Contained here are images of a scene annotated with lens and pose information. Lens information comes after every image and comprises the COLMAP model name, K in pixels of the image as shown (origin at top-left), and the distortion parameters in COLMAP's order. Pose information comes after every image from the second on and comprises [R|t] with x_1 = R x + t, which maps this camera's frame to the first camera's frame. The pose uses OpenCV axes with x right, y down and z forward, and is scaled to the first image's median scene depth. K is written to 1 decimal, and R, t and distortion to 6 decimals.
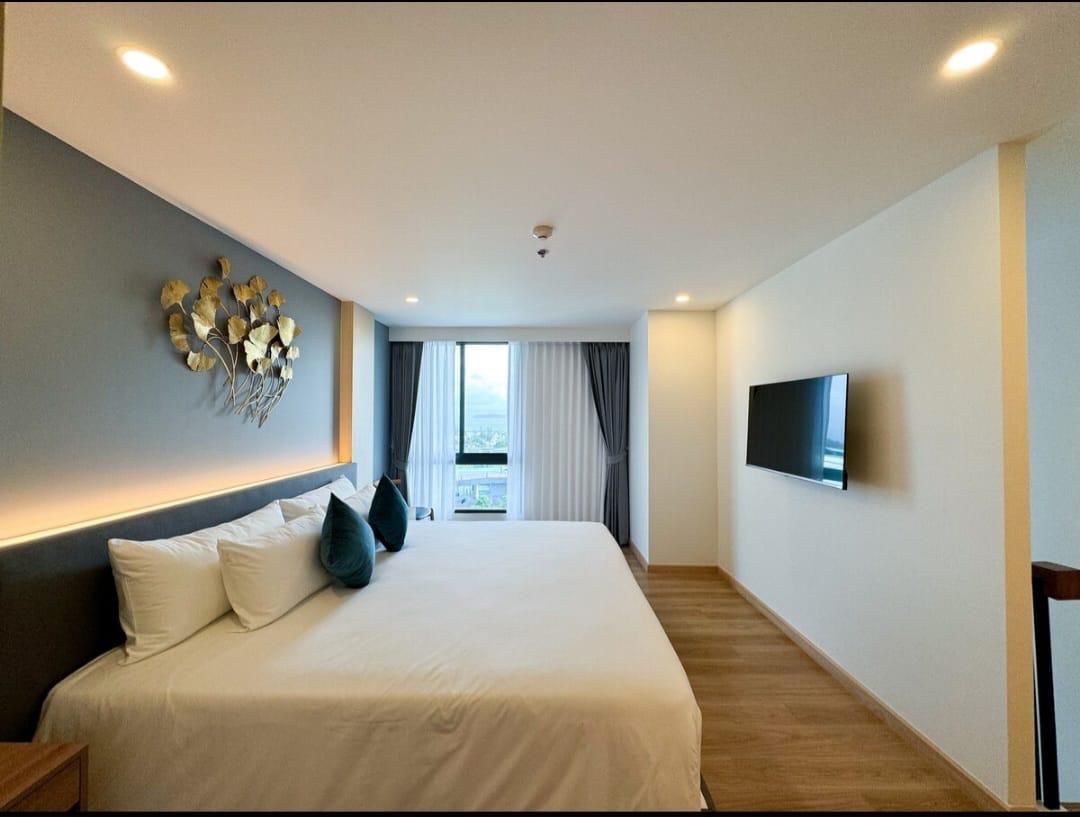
lens RADIAL K [[439.8, 0, 538.7], [0, 439.8, 408.5], [0, 0, 1]] dist [-0.000124, -0.000099]
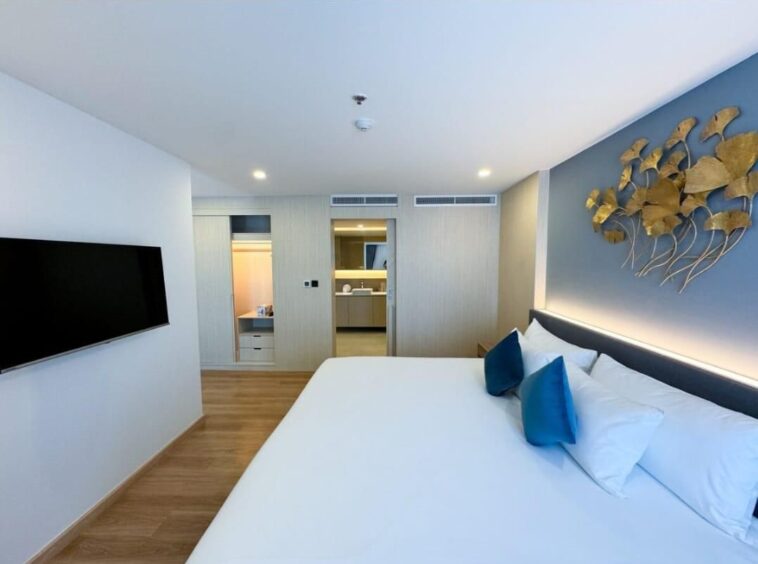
lens RADIAL K [[309.7, 0, 379.0], [0, 309.7, 282.0], [0, 0, 1]] dist [0.000046, -0.000159]
pose [[-0.999278, 0.000378, 0.037995, -0.059792], [0.002524, 0.998403, 0.056445, -0.016608], [-0.037913, 0.056500, -0.997682, 1.780452]]
